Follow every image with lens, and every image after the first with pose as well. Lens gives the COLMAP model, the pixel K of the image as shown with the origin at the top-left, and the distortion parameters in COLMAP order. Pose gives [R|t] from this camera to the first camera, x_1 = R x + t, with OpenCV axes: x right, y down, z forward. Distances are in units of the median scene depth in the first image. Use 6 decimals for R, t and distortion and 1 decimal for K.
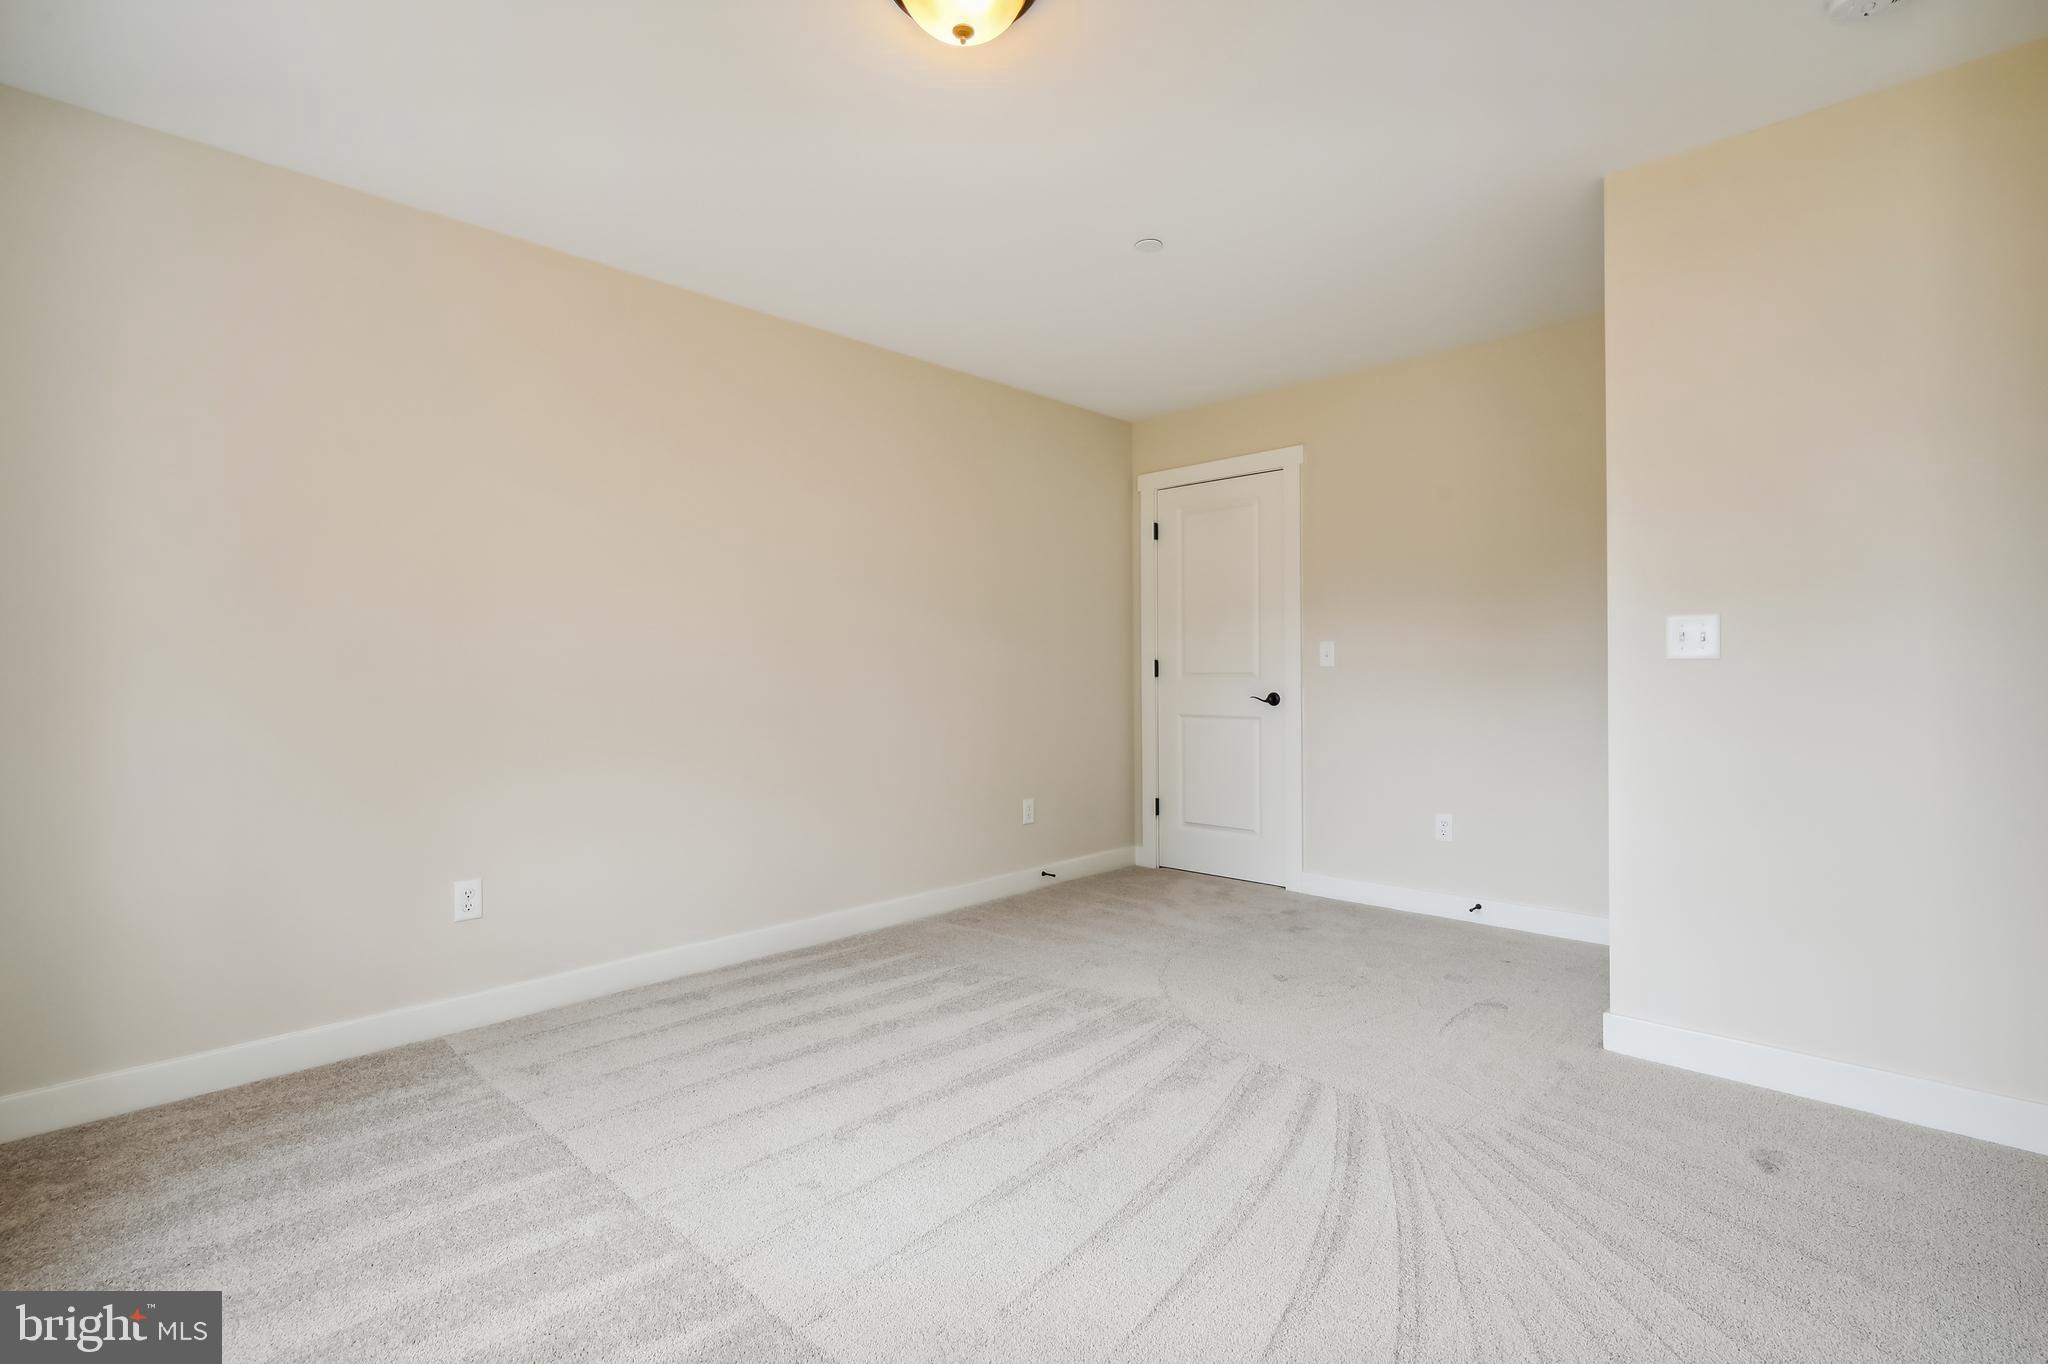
lens RADIAL K [[940.1, 0, 1033.5], [0, 940.1, 681.5], [0, 0, 1]] dist [-0.000751, -0.000325]
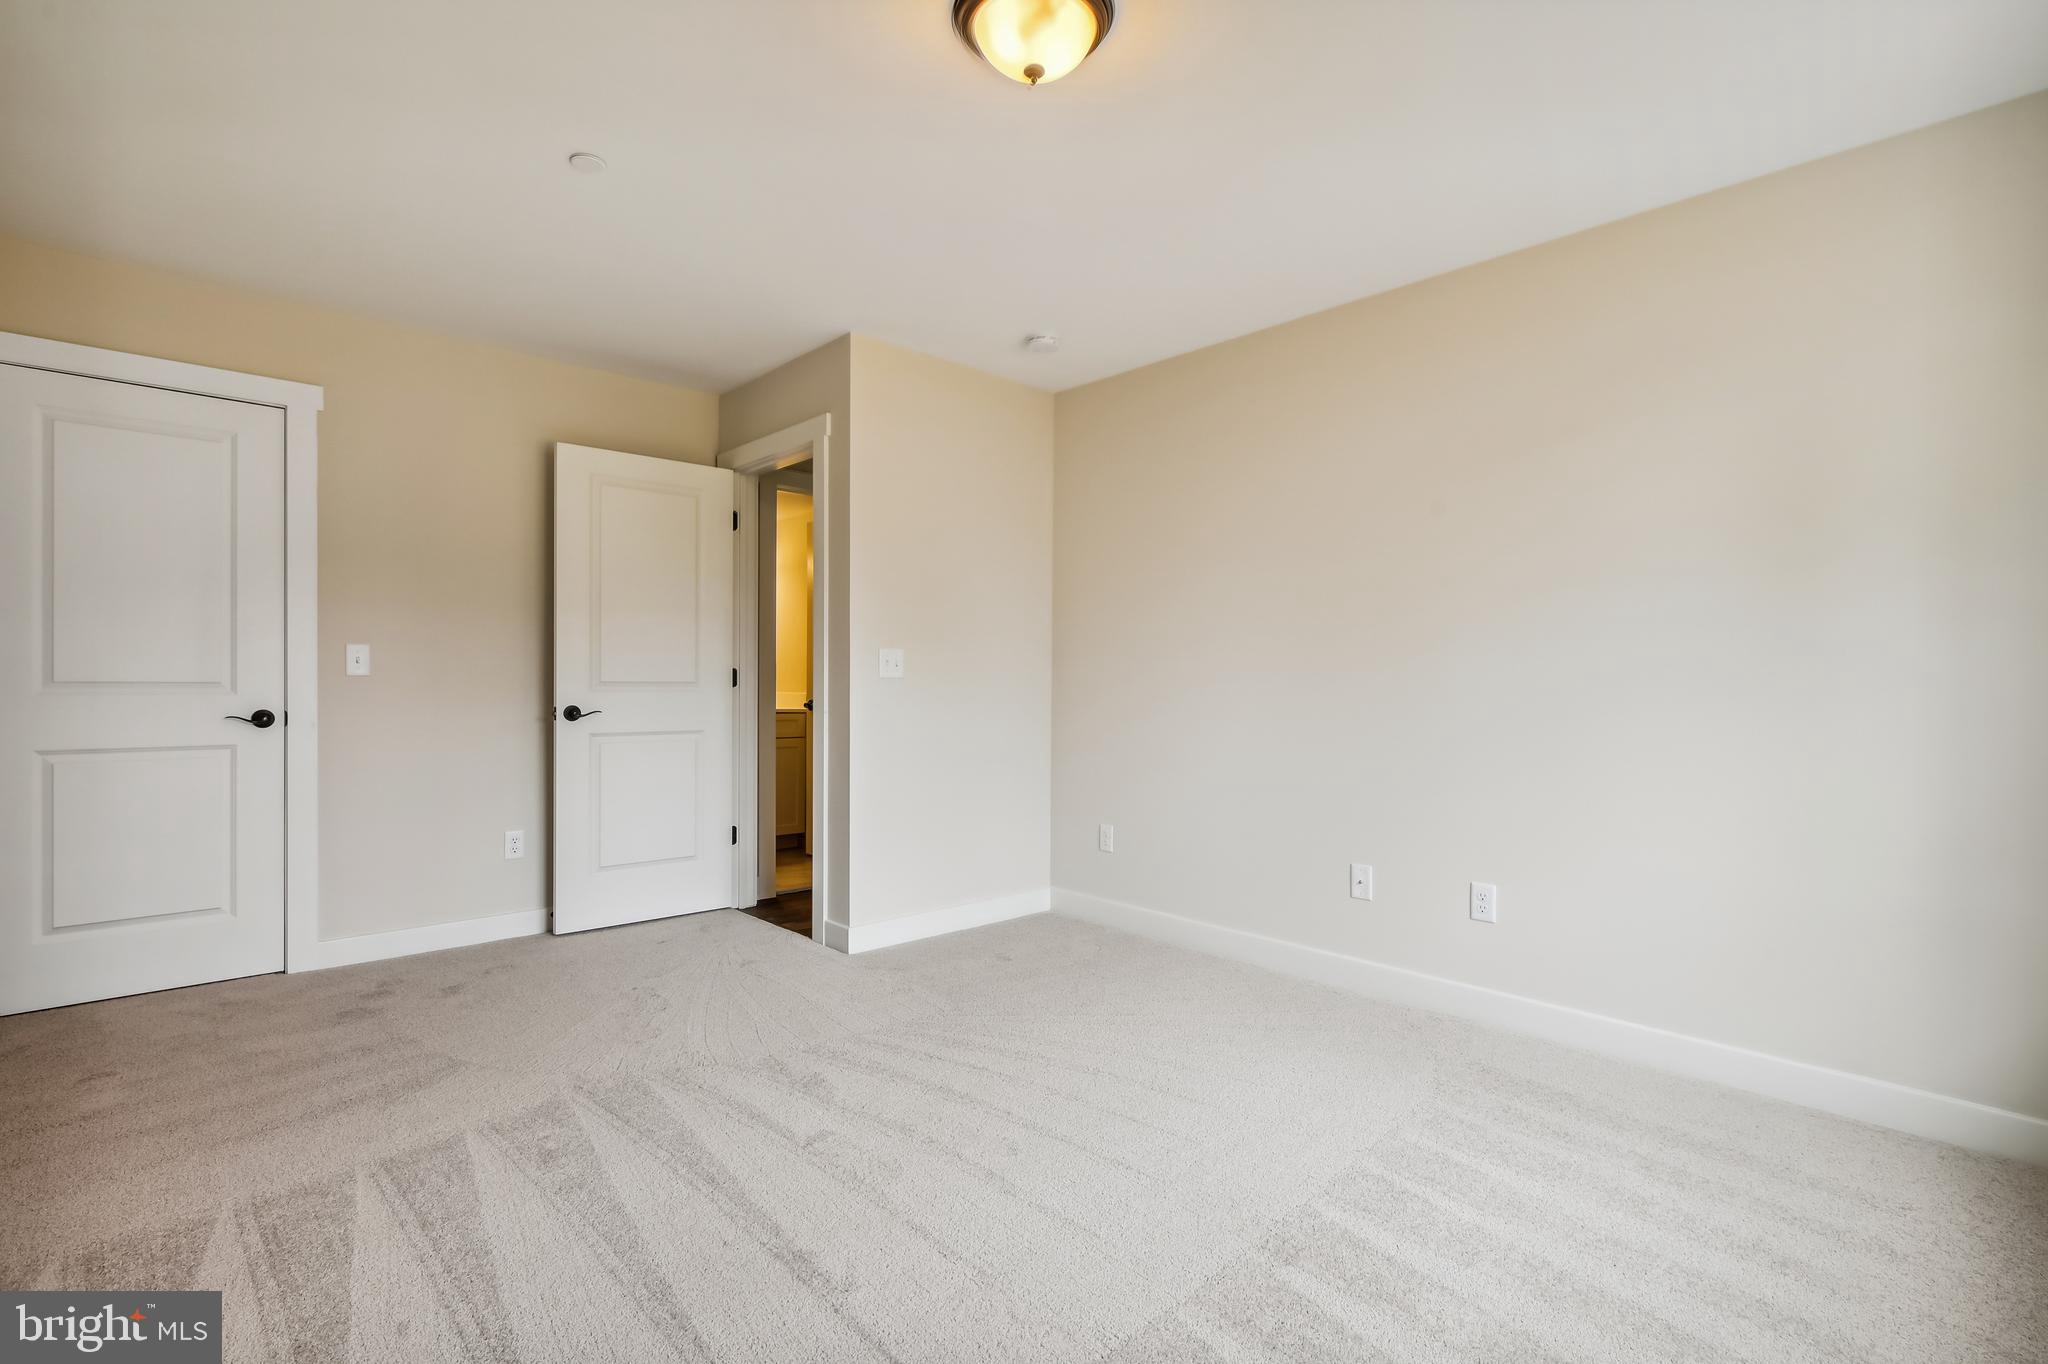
lens RADIAL K [[940.1, 0, 1033.5], [0, 940.1, 681.5], [0, 0, 1]] dist [-0.000751, -0.000325]
pose [[0.055977, 0.005243, 0.998418, -0.458141], [0.003435, 0.999979, -0.005444, -0.003976], [-0.998426, 0.003735, 0.055958, 0.377072]]
